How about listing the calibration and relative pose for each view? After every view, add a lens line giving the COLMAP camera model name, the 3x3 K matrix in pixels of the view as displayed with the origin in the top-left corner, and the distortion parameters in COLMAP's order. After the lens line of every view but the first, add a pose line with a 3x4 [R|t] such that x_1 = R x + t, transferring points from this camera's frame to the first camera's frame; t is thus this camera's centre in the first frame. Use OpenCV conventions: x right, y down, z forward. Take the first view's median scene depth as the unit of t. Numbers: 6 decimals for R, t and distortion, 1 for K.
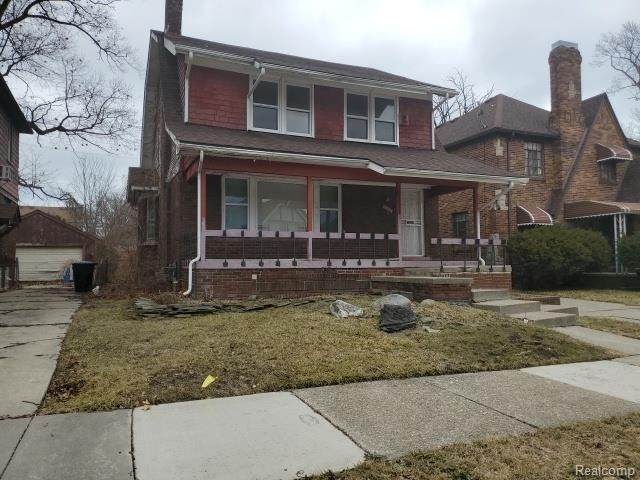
lens RADIAL K [[477.2, 0, 315.1], [0, 477.2, 239.0], [0, 0, 1]] dist [-0.007623, -0.008171]
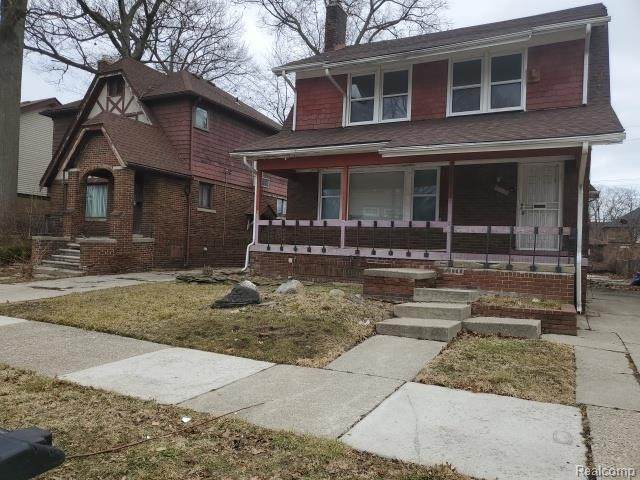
lens RADIAL K [[477.2, 0, 315.1], [0, 477.2, 239.0], [0, 0, 1]] dist [-0.007623, -0.008171]
pose [[0.631291, 0.012514, -0.775445, 0.730516], [-0.004057, 0.999909, 0.012834, 0.012029], [0.775535, -0.004956, 0.631285, 0.301748]]
